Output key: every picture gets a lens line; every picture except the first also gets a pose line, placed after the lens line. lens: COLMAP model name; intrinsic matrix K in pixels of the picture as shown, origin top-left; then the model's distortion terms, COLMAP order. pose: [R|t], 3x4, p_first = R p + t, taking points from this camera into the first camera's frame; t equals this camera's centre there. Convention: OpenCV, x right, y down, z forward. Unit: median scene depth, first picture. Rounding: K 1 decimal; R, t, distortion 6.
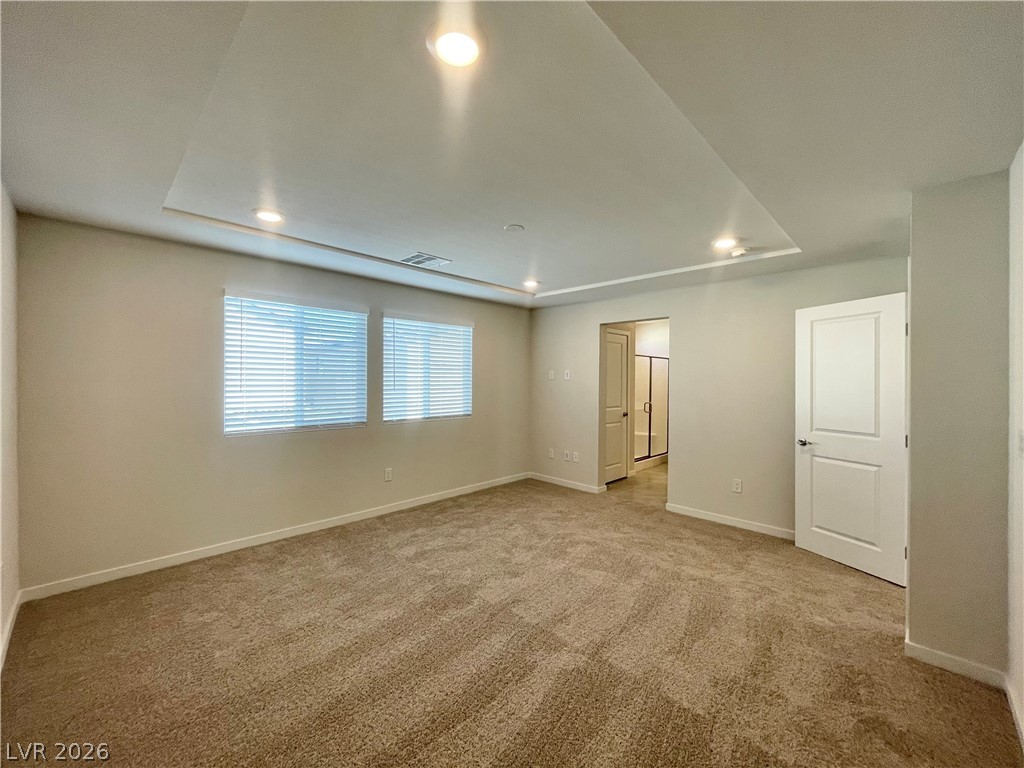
lens RADIAL K [[415.7, 0, 512.9], [0, 415.7, 380.9], [0, 0, 1]] dist [-0.001579, -0.000192]
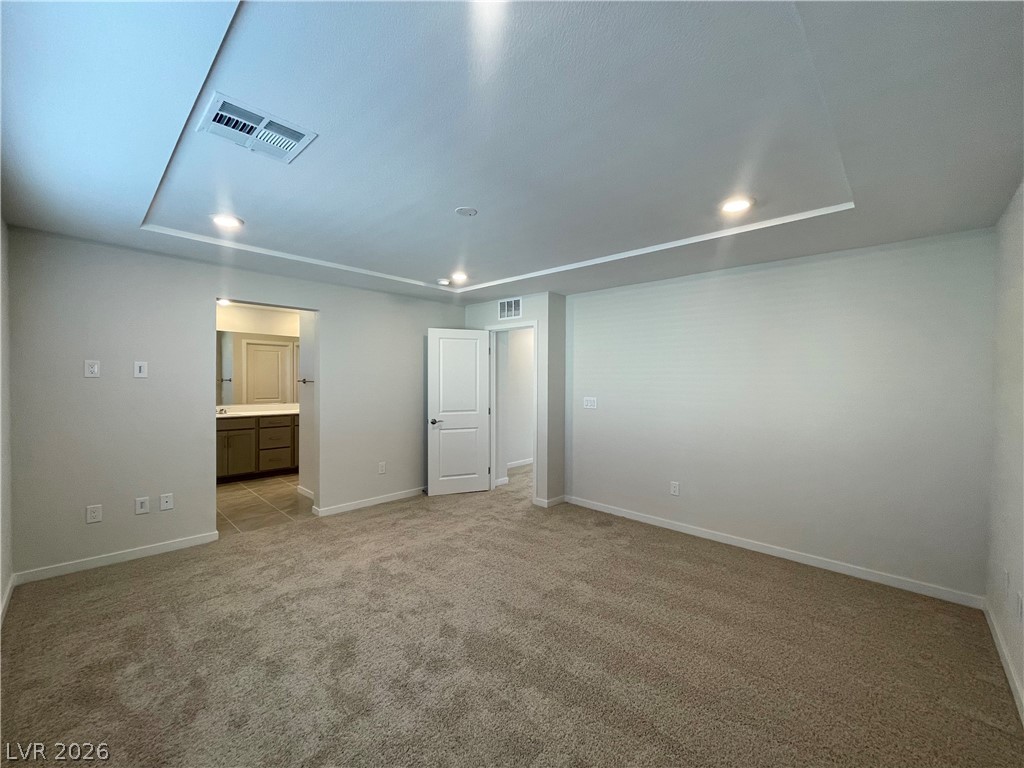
lens RADIAL K [[415.7, 0, 515.0], [0, 415.7, 385.1], [0, 0, 1]] dist [-0.001579, -0.000192]
pose [[-0.014884, -0.027312, 0.999516, -0.733420], [-0.004630, 0.999618, 0.027246, -0.017533], [-0.999879, -0.004222, -0.015005, 0.746955]]
